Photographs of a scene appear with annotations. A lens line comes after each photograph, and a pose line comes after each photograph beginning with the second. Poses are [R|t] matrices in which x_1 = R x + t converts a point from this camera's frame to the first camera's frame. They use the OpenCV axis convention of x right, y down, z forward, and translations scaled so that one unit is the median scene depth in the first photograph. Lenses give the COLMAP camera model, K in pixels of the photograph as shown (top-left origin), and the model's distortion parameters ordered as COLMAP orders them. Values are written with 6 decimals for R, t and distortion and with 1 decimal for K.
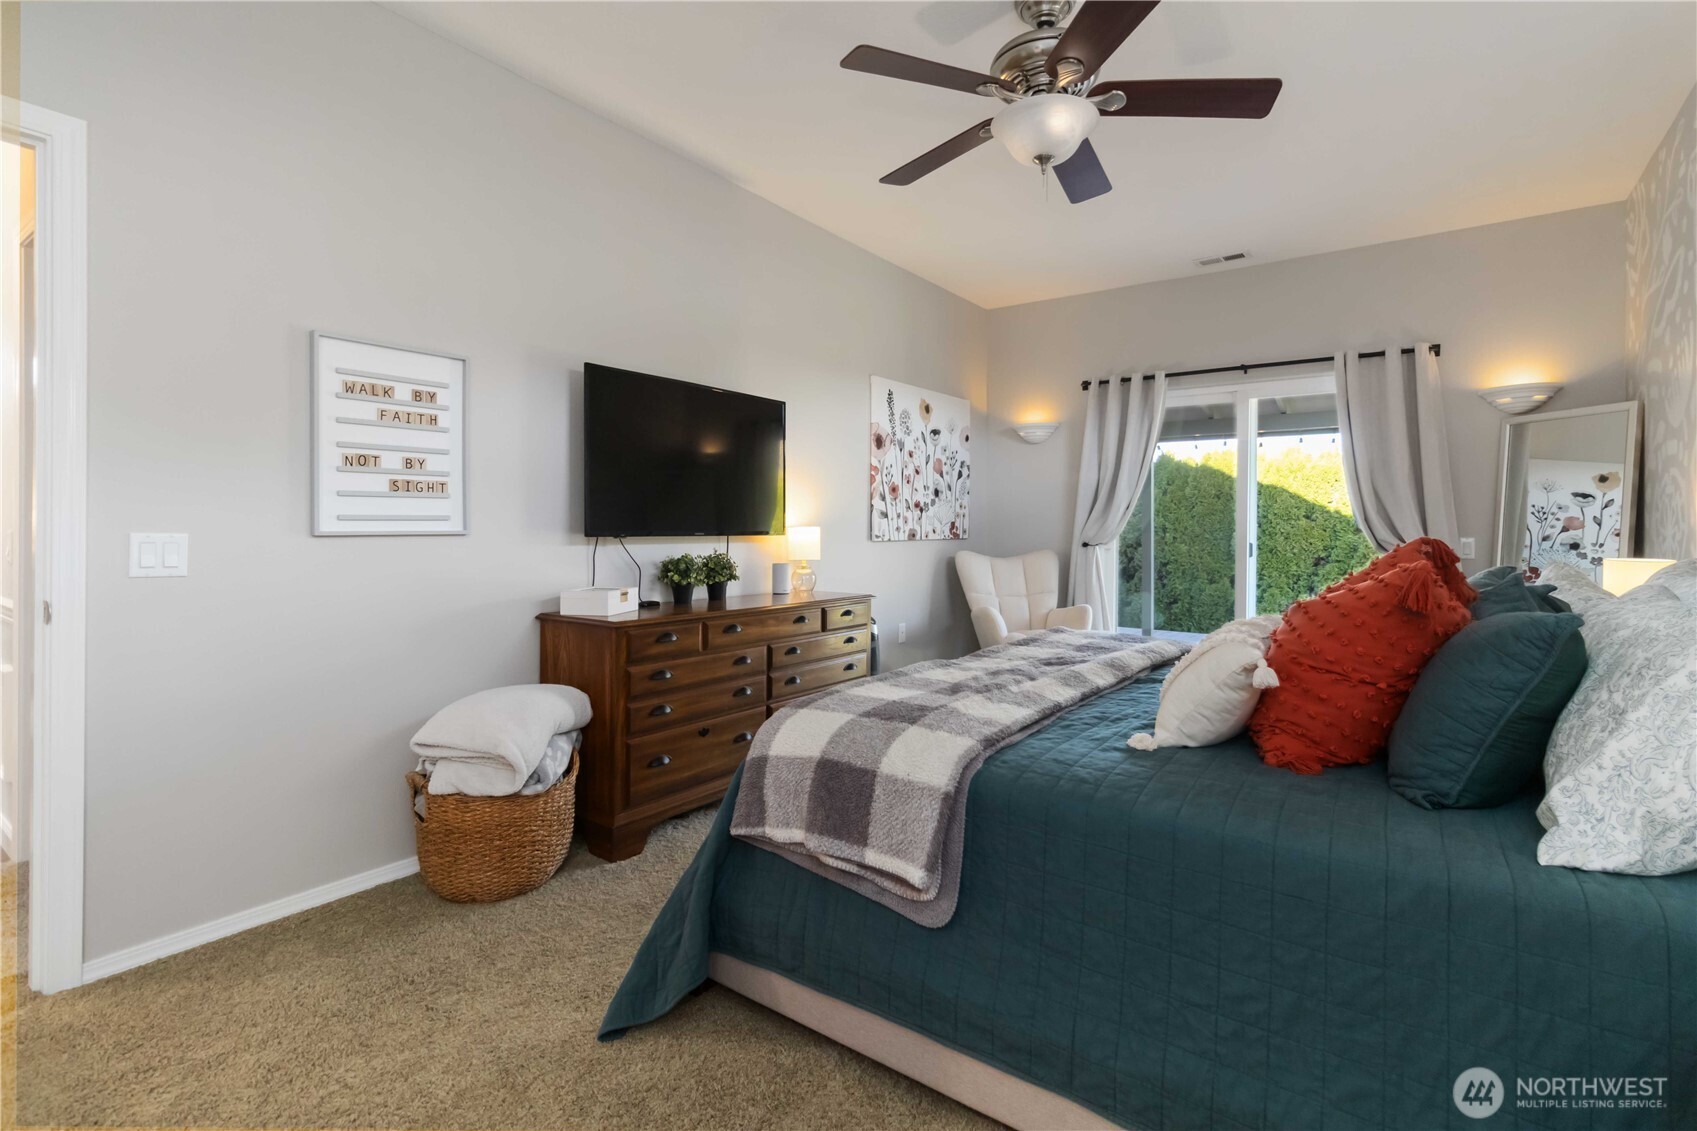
lens RADIAL K [[791.8, 0, 859.1], [0, 791.8, 530.3], [0, 0, 1]] dist [0.003304, 0.001217]
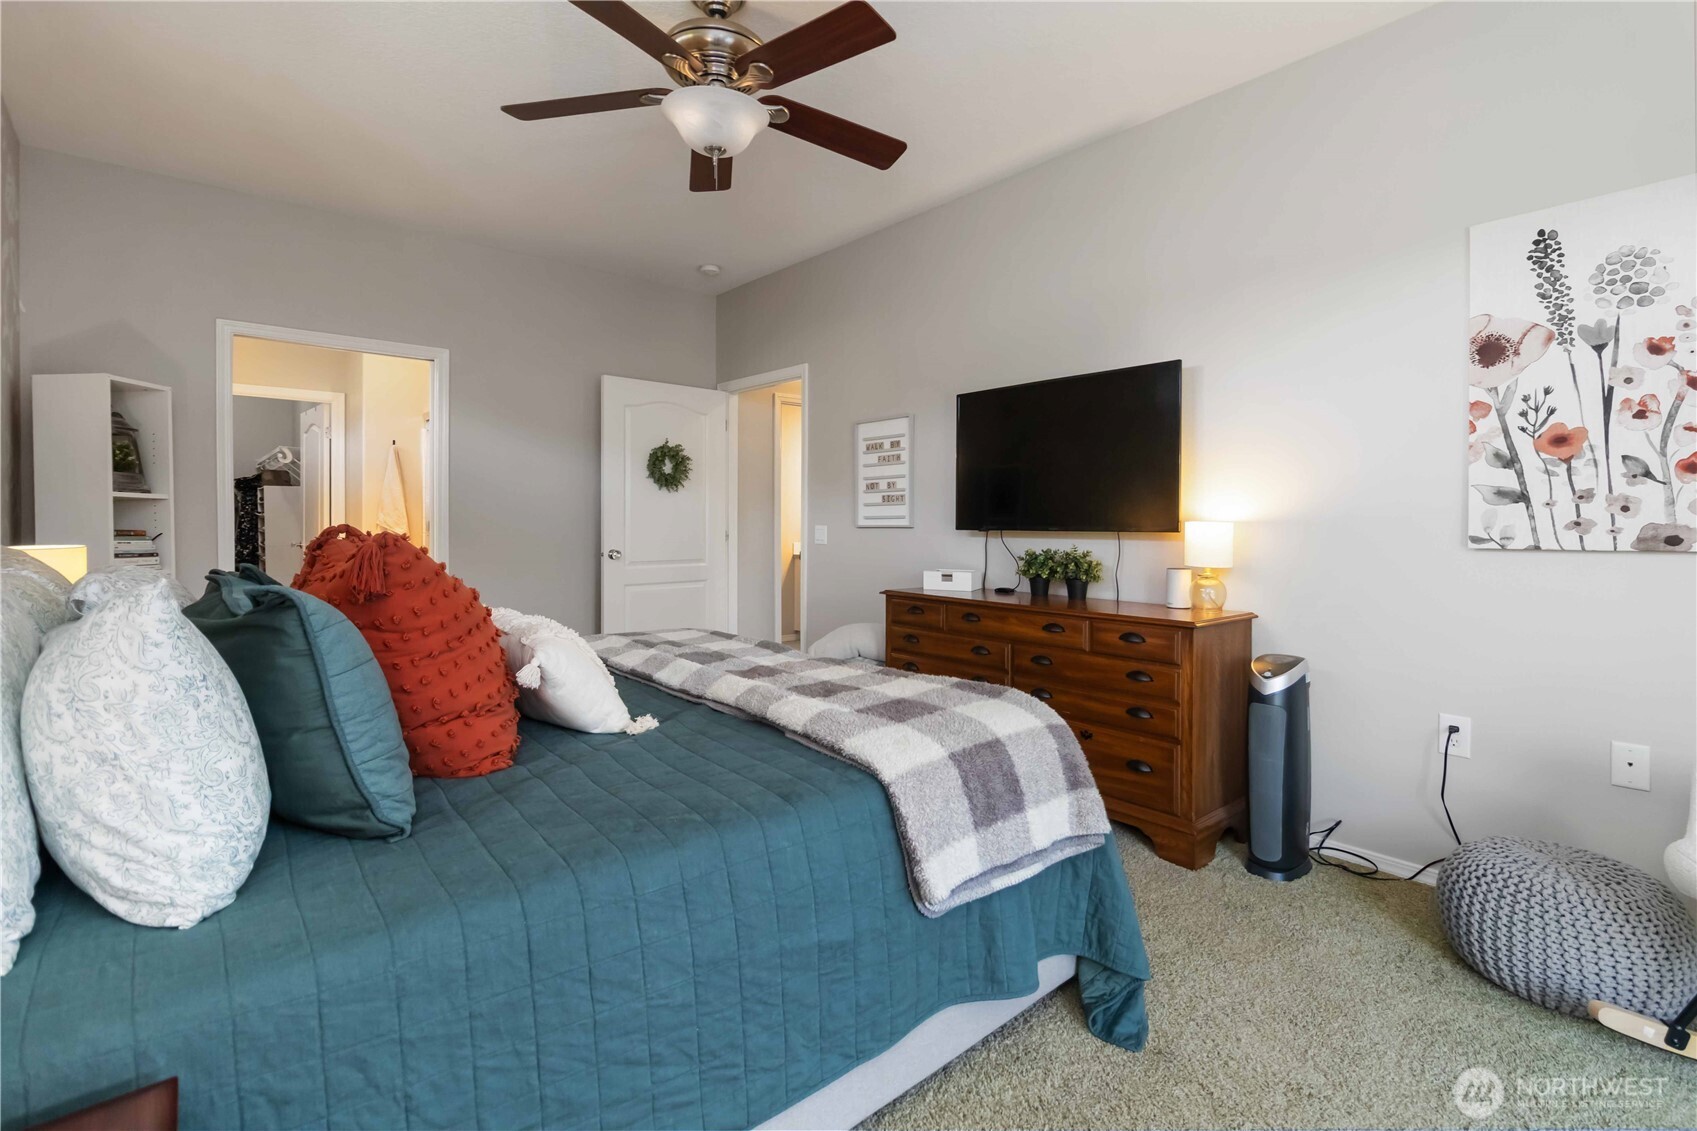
lens RADIAL K [[791.8, 0, 859.1], [0, 791.8, 530.3], [0, 0, 1]] dist [0.003304, 0.001217]
pose [[-0.219909, 0.004987, -0.975508, 0.783785], [-0.005611, 0.999964, 0.006377, 0.000955], [0.975504, 0.006876, -0.219873, 0.933992]]
